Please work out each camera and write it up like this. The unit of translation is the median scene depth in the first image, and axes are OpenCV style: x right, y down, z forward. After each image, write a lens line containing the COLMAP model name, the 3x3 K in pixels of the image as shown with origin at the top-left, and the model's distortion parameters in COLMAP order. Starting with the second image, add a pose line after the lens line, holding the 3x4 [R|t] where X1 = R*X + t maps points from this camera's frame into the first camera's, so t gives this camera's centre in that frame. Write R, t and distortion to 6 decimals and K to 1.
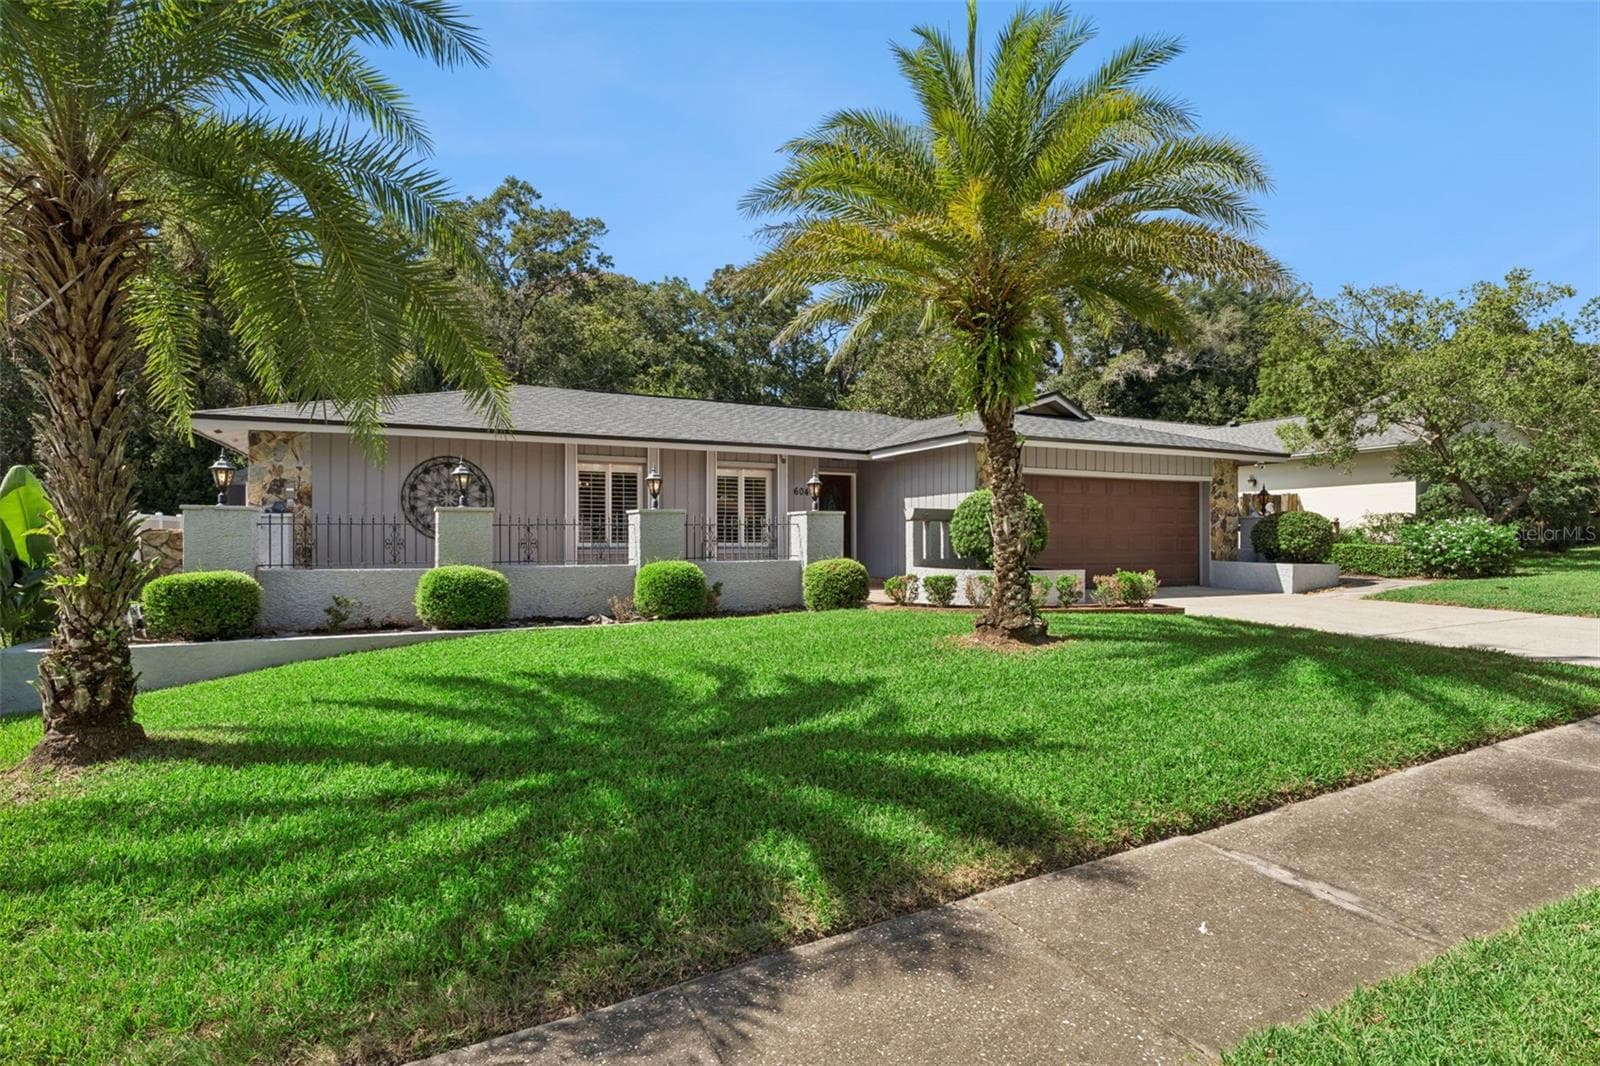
lens RADIAL K [[798.4, 0, 797.1], [0, 798.4, 541.0], [0, 0, 1]] dist [-0.001116, 0.000100]
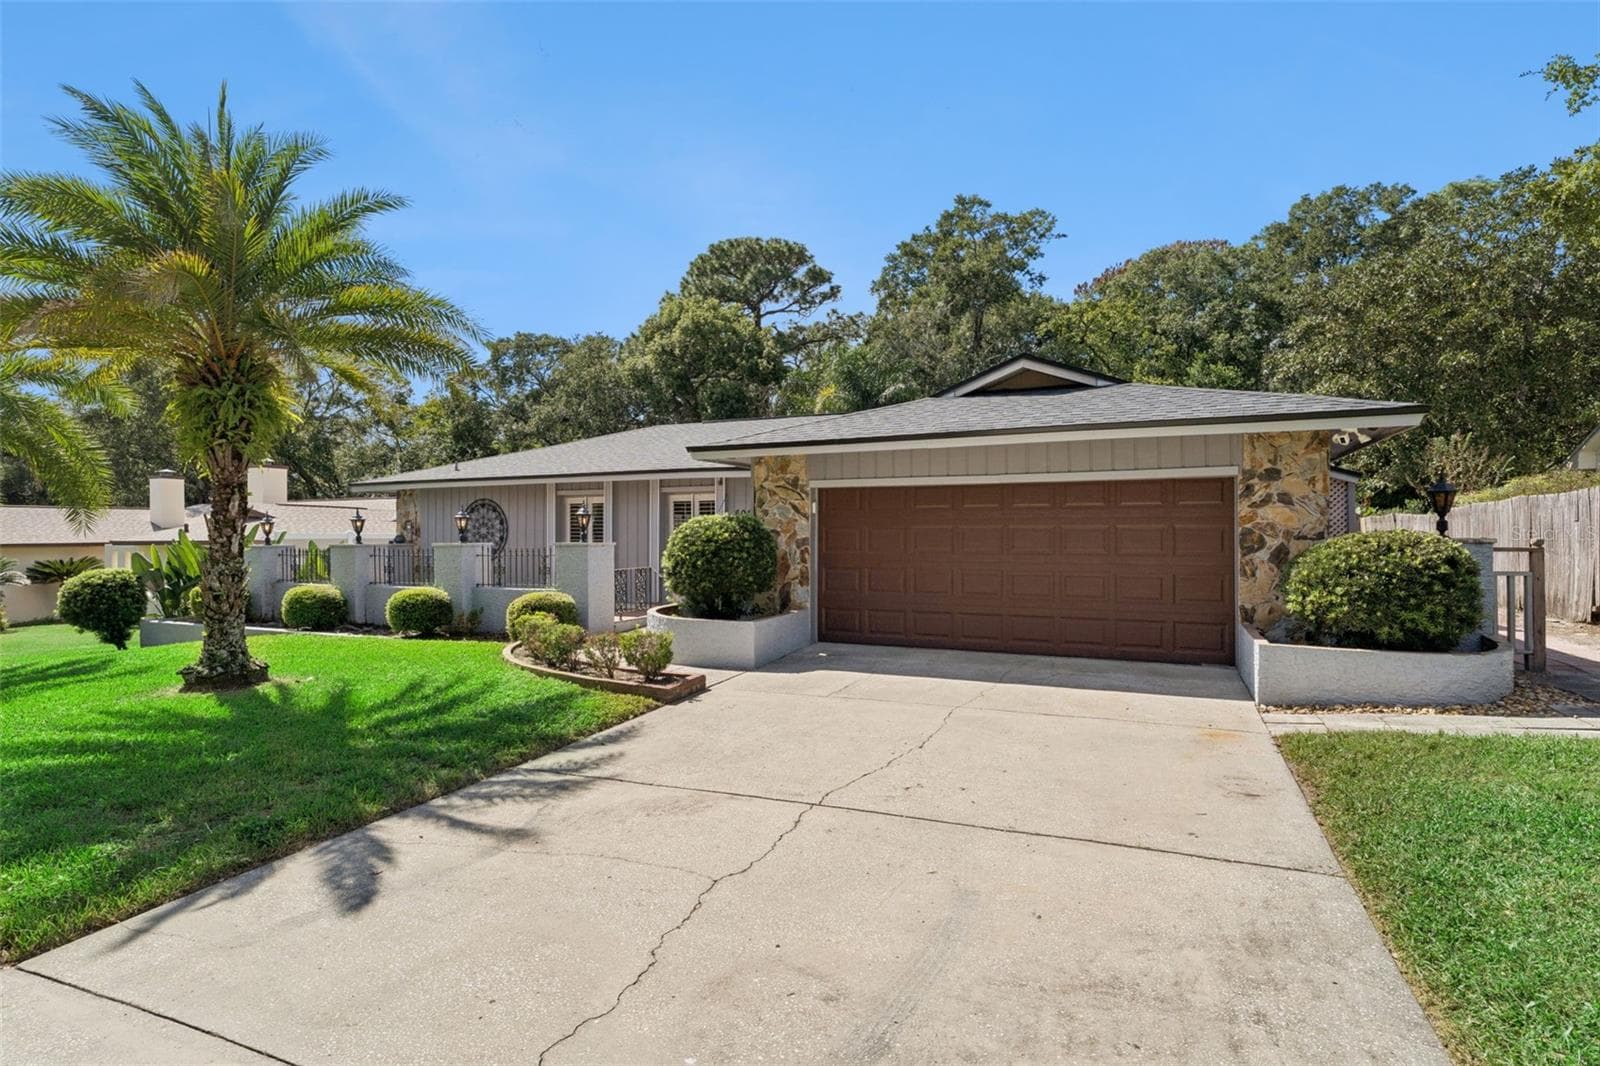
lens RADIAL K [[799.4, 0, 797.2], [0, 799.4, 537.7], [0, 0, 1]] dist [0.002216, 0.000521]
pose [[0.645735, -0.000246, -0.763562, 0.995497], [0.000217, 1.000000, -0.000138, -0.044036], [0.763562, -0.000077, 0.645735, 0.577892]]
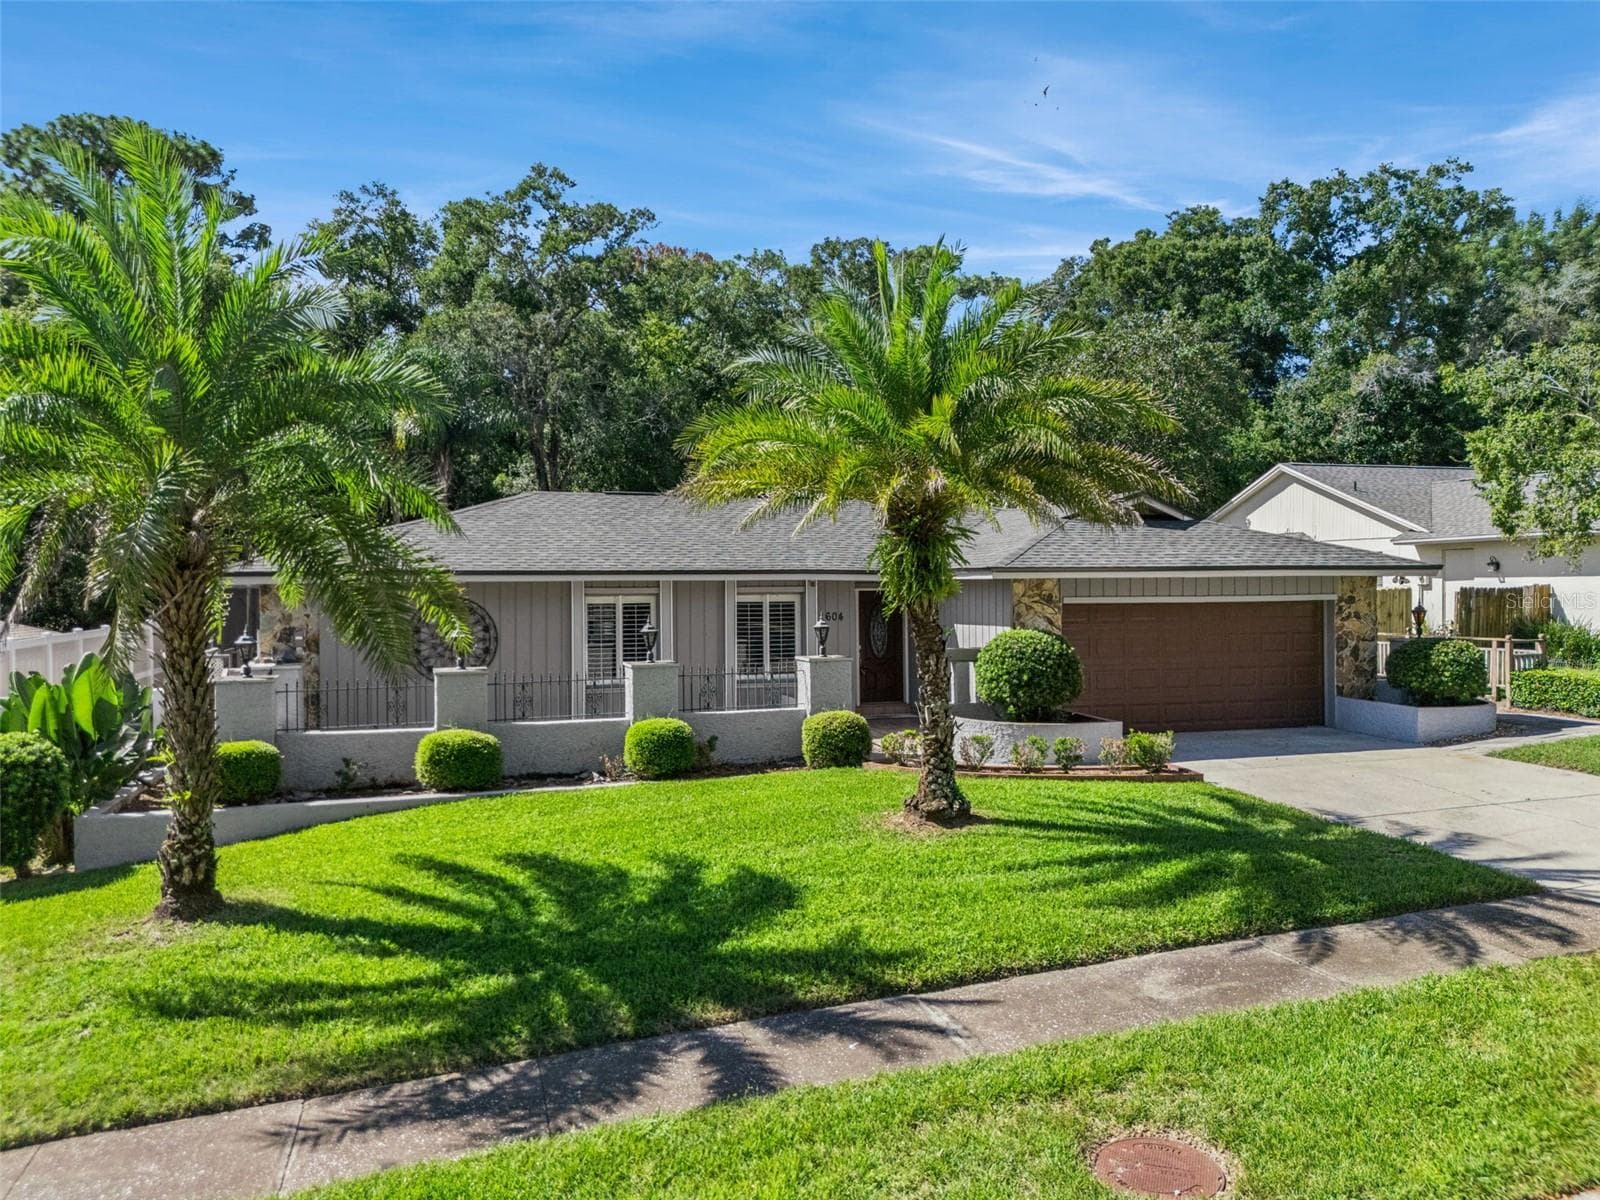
lens RADIAL K [[1164.6, 0, 800.0], [0, 1164.6, 600.0], [0, 0, 1]] dist [0.085667, -0.094035]
pose [[0.989440, -0.005476, -0.144842, 0.203057], [0.006973, 0.999927, 0.009830, -0.121814], [0.144777, -0.010736, 0.989406, -0.374595]]
